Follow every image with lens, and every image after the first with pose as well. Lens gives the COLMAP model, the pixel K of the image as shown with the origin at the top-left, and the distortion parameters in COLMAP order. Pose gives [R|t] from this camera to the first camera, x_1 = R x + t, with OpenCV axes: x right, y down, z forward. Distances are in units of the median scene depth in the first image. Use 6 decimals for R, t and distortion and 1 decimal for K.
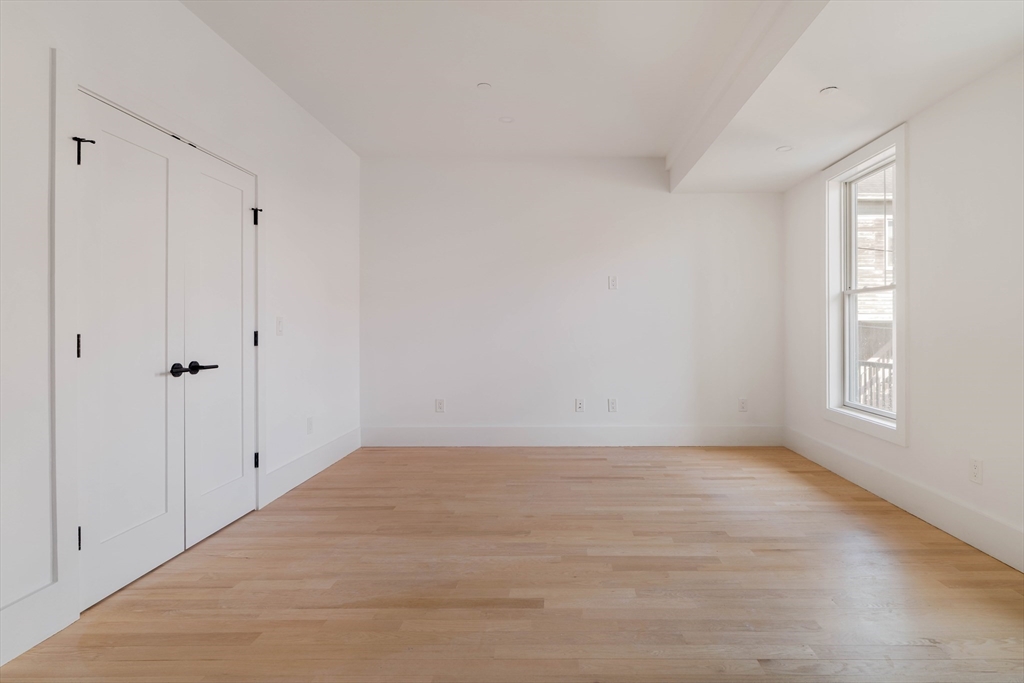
lens RADIAL K [[524.8, 0, 476.8], [0, 524.8, 322.1], [0, 0, 1]] dist [-0.003459, 0.003246]
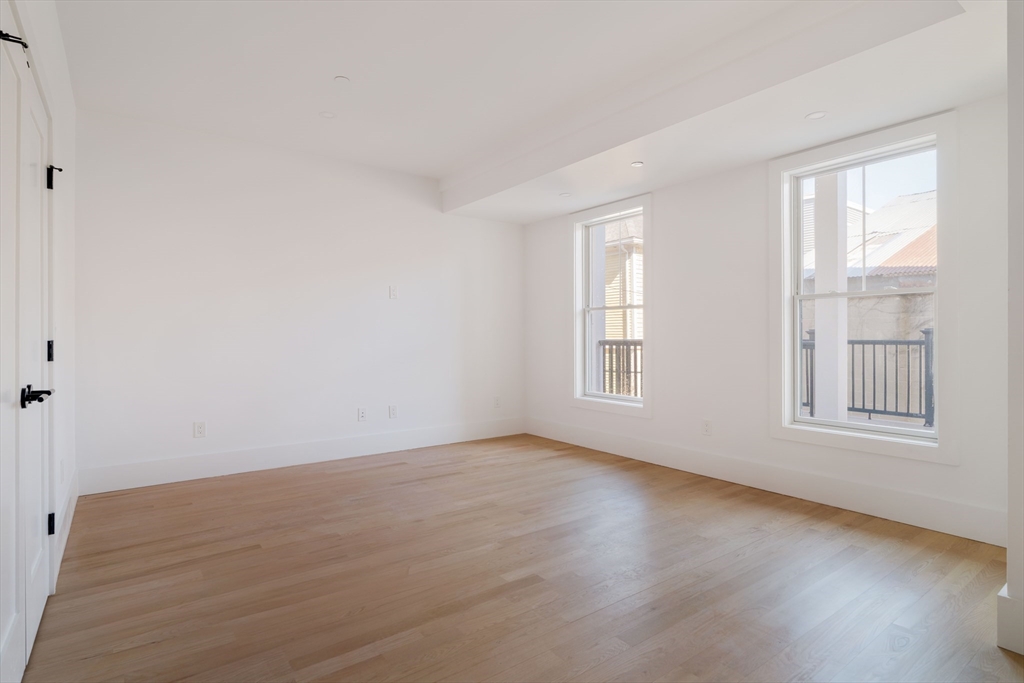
lens RADIAL K [[524.8, 0, 511.7], [0, 524.8, 330.9], [0, 0, 1]] dist [-0.003459, 0.003246]
pose [[0.806095, 0.005374, 0.591761, -0.278233], [-0.004833, 0.999985, -0.002498, 0.002589], [-0.591766, -0.000846, 0.806109, 0.055988]]
